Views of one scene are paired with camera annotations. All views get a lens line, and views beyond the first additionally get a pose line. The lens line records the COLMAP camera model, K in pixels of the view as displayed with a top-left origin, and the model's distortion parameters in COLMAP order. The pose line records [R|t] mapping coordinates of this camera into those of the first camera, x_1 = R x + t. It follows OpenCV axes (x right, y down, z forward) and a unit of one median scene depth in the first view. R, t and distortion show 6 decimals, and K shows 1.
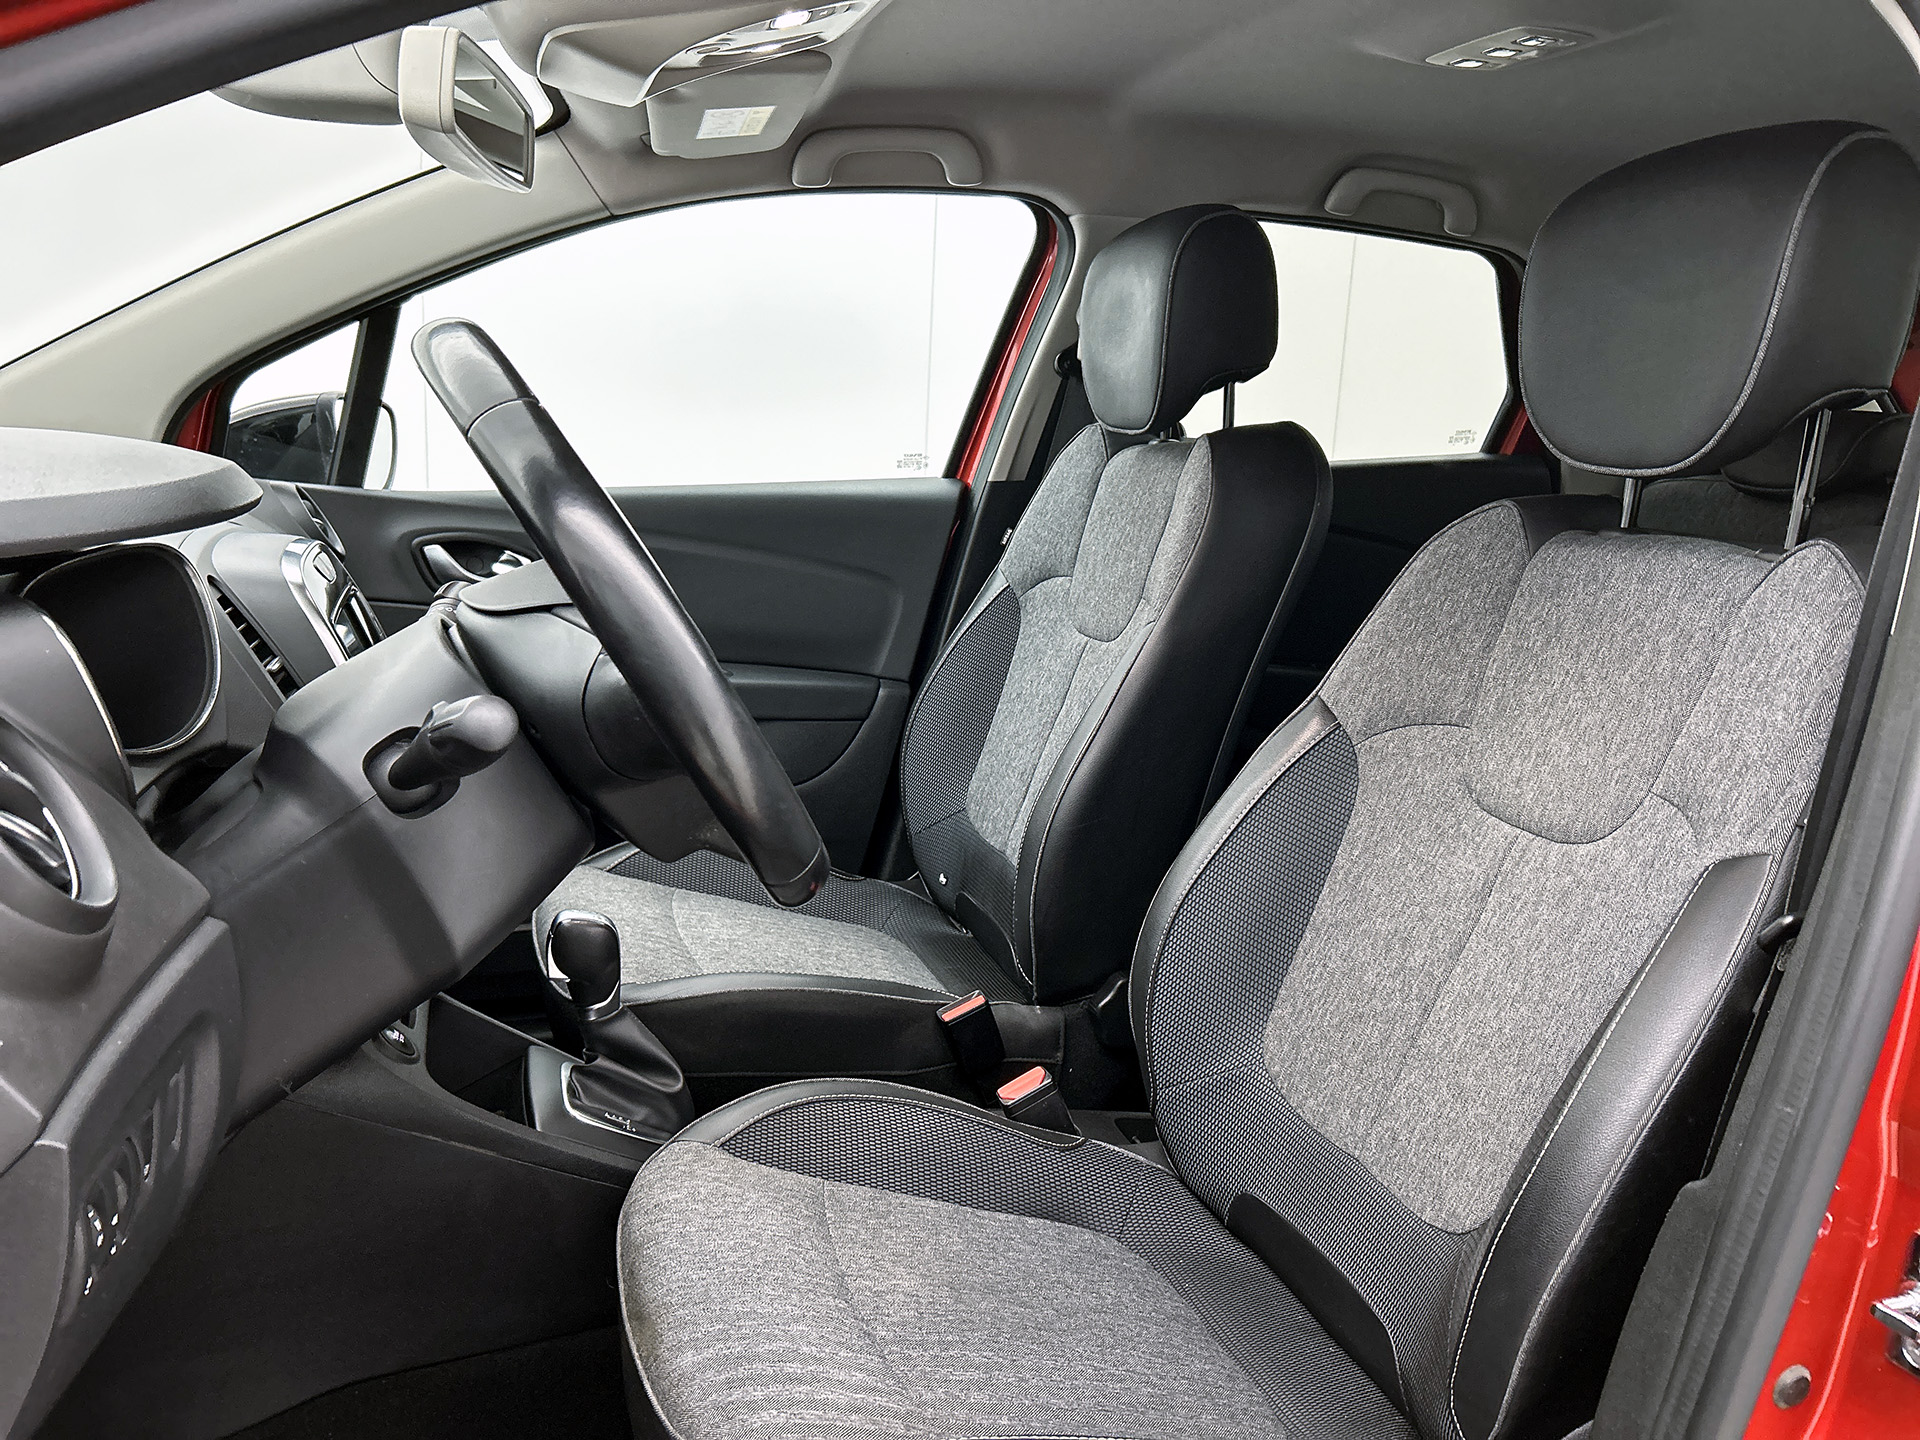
lens RADIAL K [[1473.4, 0, 953.8], [0, 1473.4, 721.1], [0, 0, 1]] dist [0.049423, -0.056944]
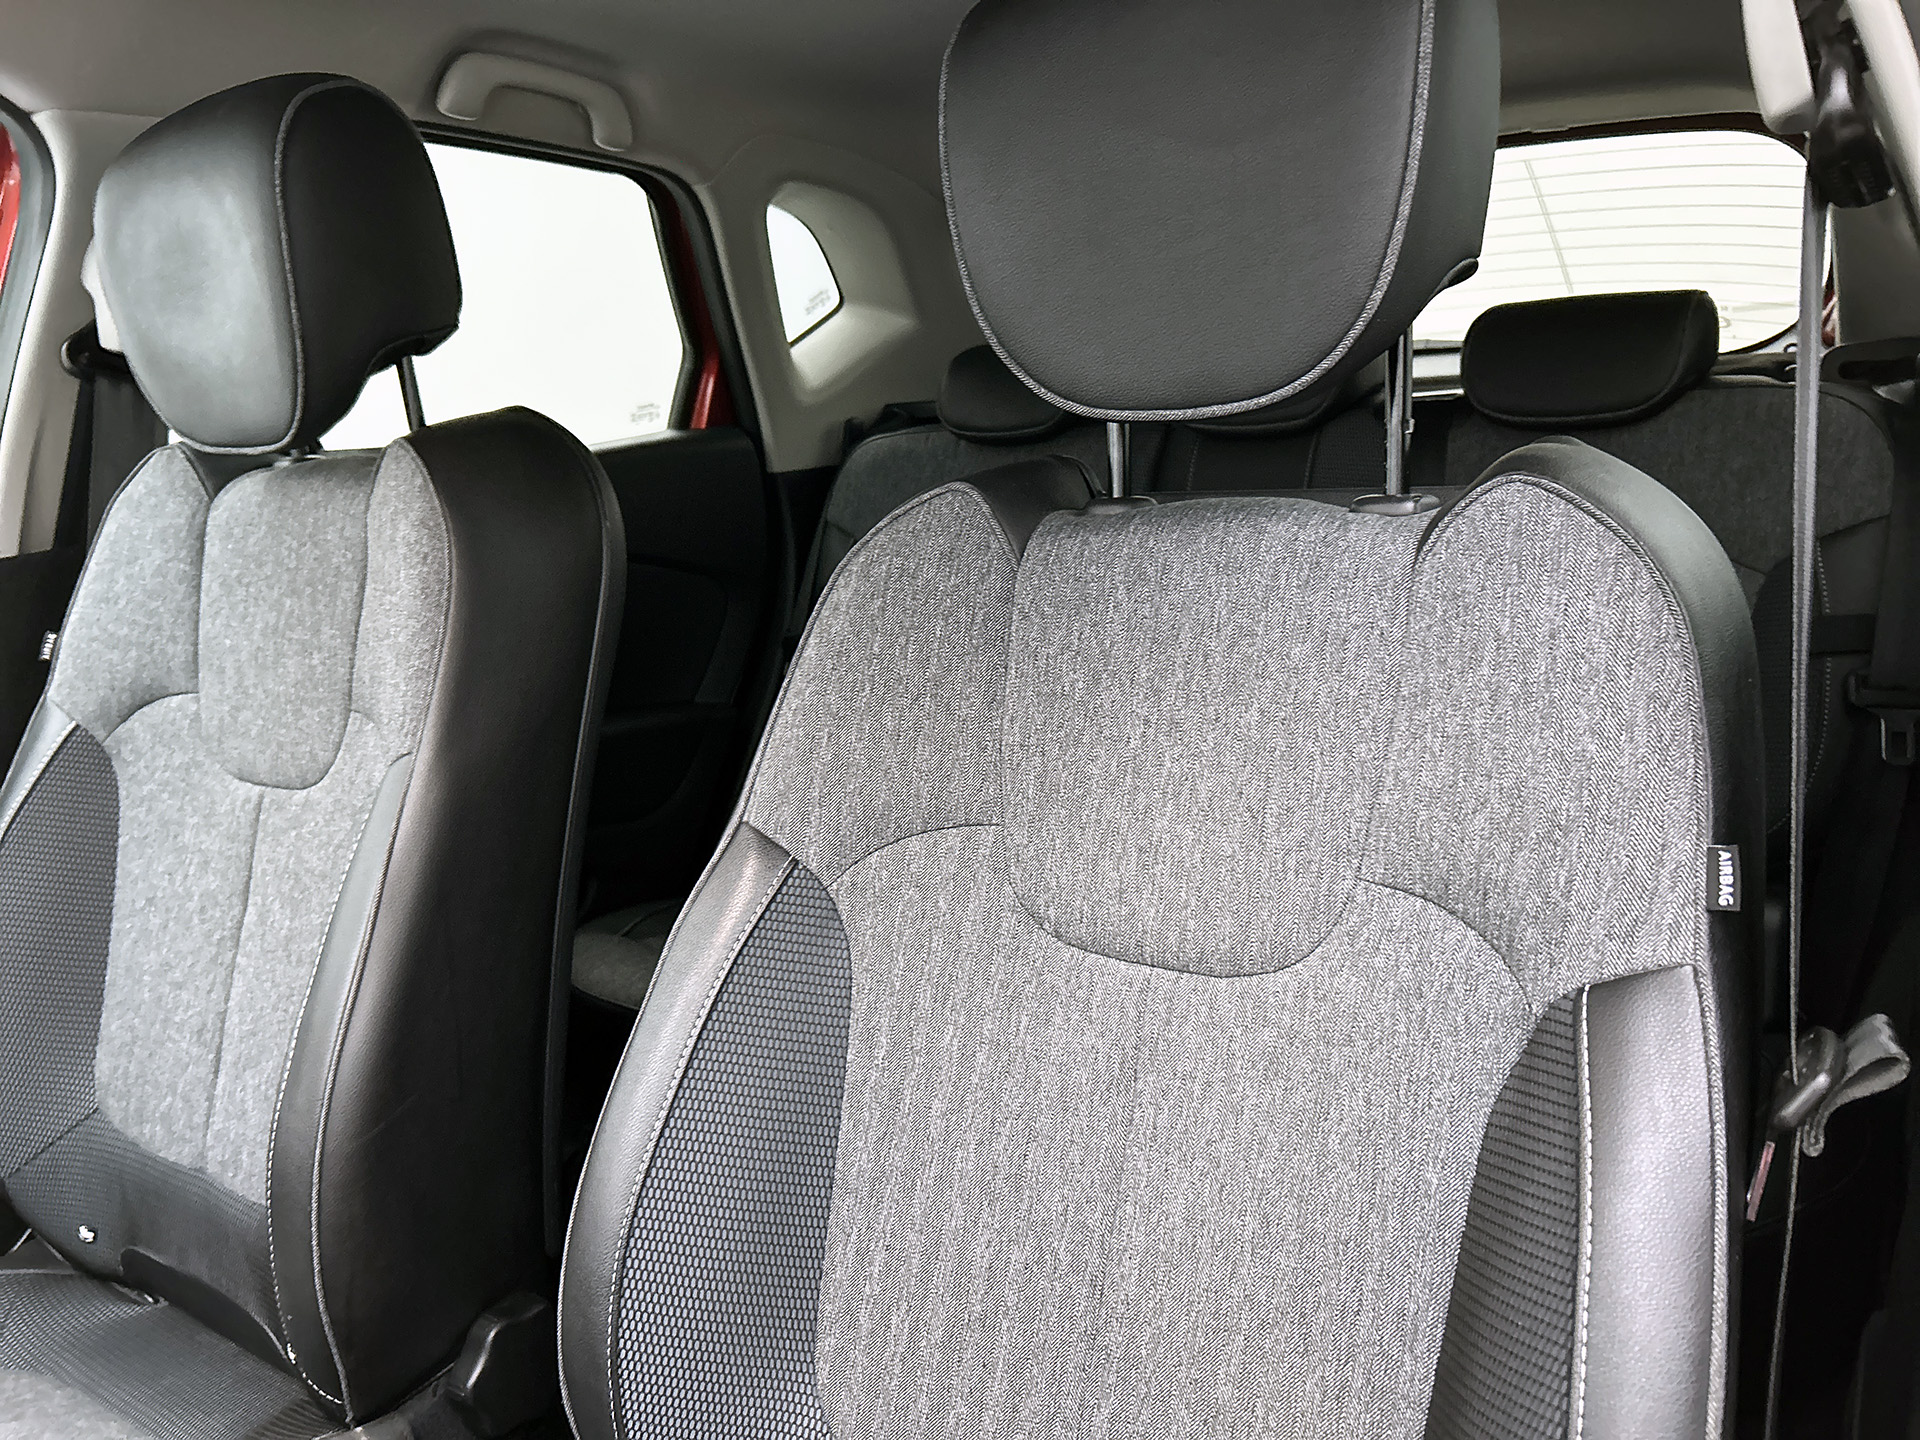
lens RADIAL K [[1473.4, 0, 952.4], [0, 1473.4, 726.6], [0, 0, 1]] dist [0.049423, -0.056944]
pose [[0.797126, -0.225963, 0.559938, -0.021441], [0.220851, 0.972190, 0.077925, -0.067831], [-0.561974, 0.061547, 0.824862, 0.332501]]
